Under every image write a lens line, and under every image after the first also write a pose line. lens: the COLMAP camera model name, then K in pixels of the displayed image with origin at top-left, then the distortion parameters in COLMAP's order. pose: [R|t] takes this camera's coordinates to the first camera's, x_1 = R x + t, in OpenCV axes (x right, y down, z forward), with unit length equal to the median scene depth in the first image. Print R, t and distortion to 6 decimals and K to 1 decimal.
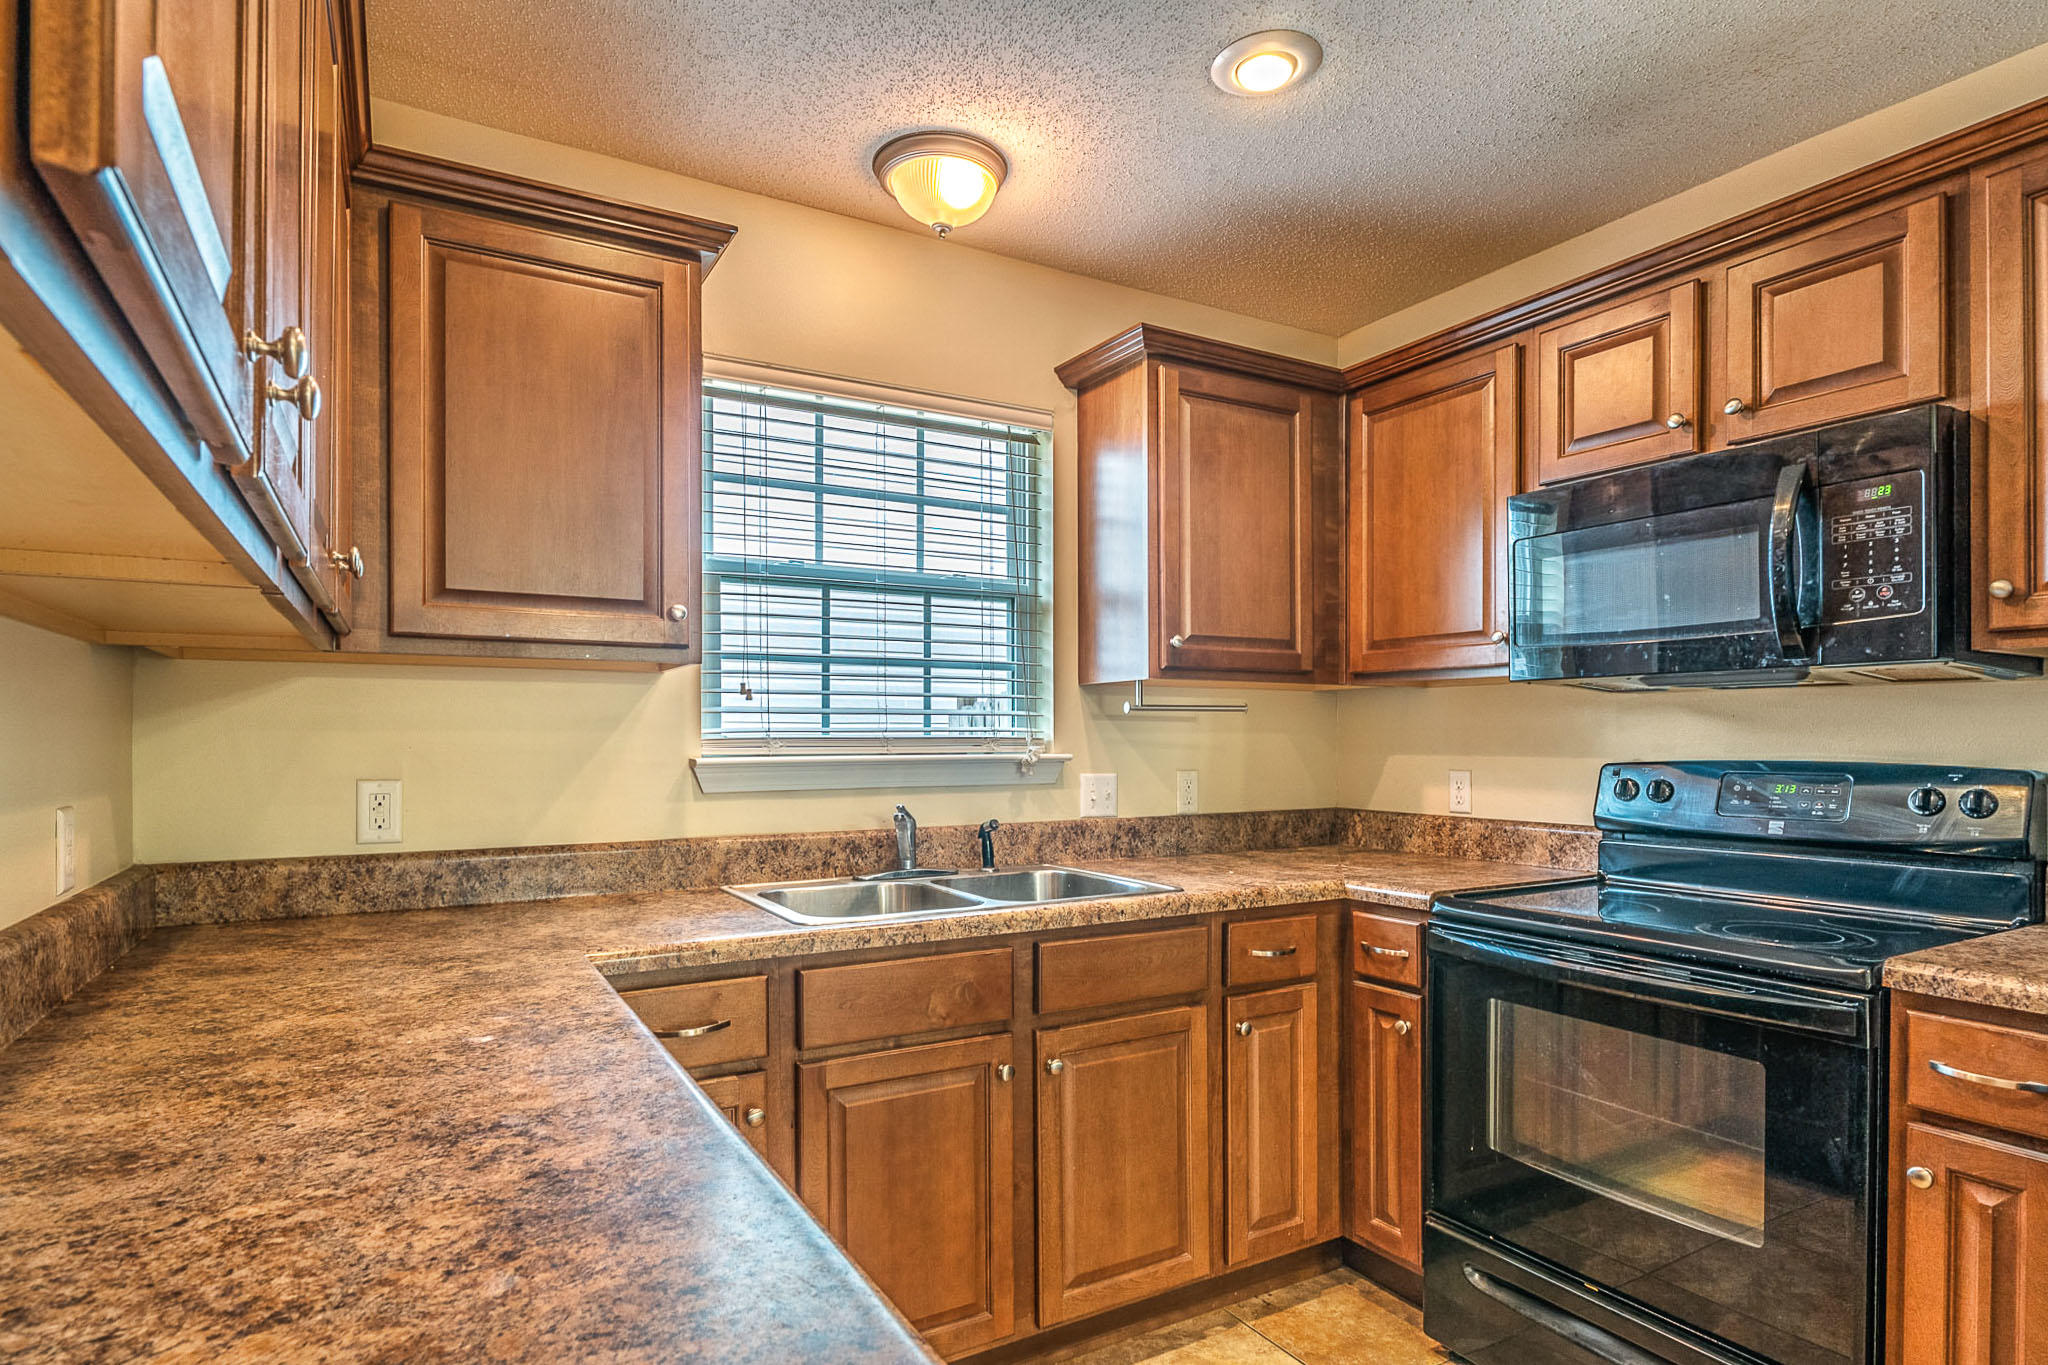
lens RADIAL K [[1109.4, 0, 1031.2], [0, 1109.4, 746.7], [0, 0, 1]] dist [-0.002881, -0.003104]
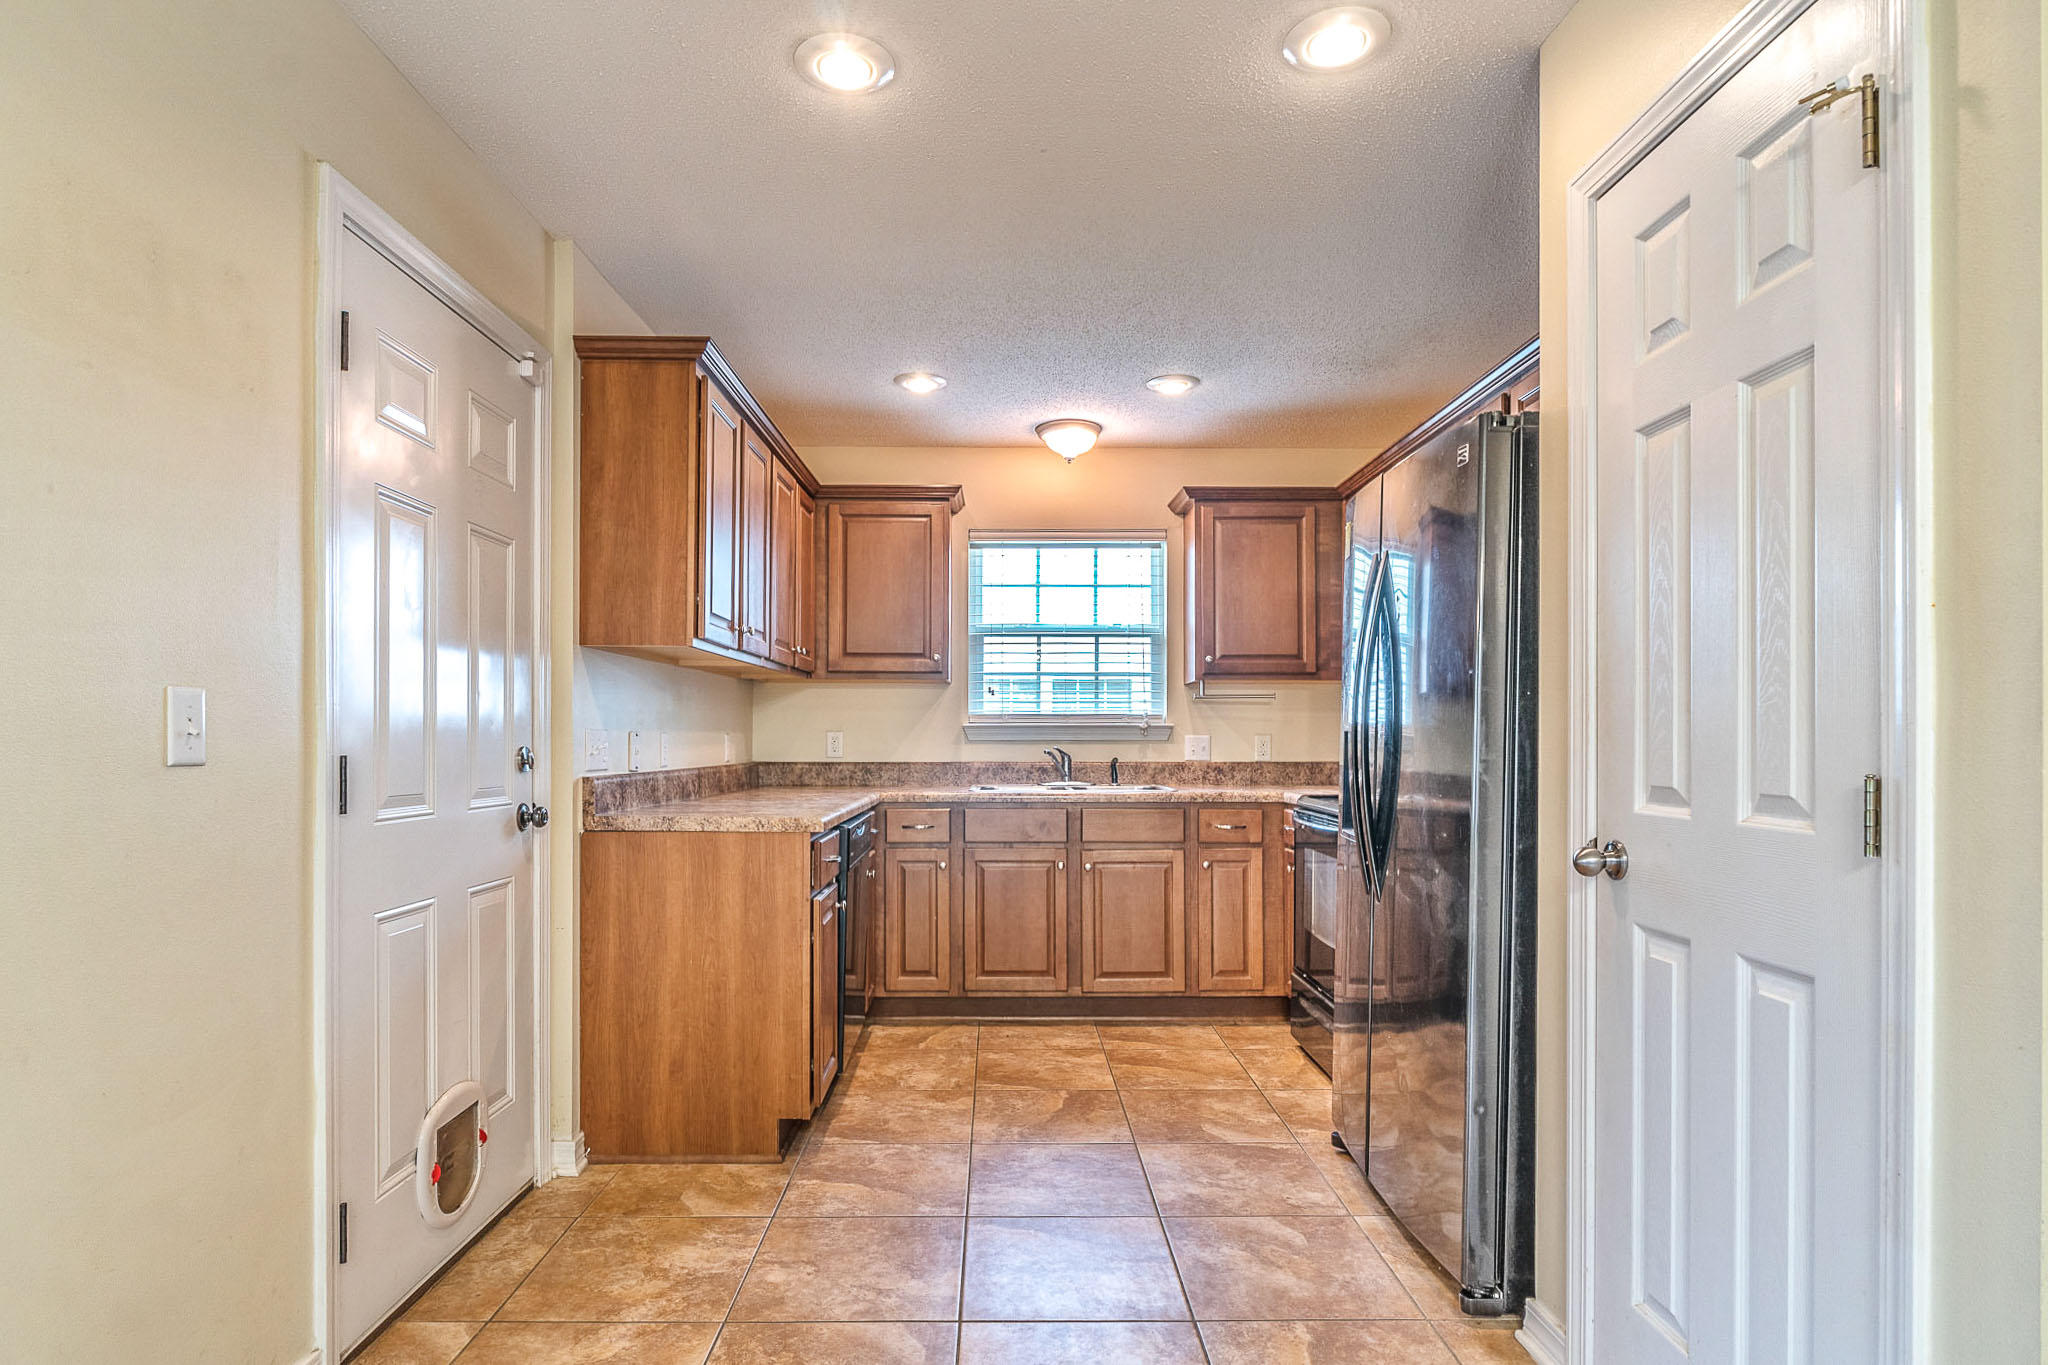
lens RADIAL K [[1109.4, 0, 1009.6], [0, 1109.4, 740.9], [0, 0, 1]] dist [-0.002881, -0.003104]
pose [[0.873182, 0.002919, -0.487385, 0.733592], [-0.006591, 0.999961, -0.005820, 0.050521], [0.487350, 0.008294, 0.873168, -0.730091]]
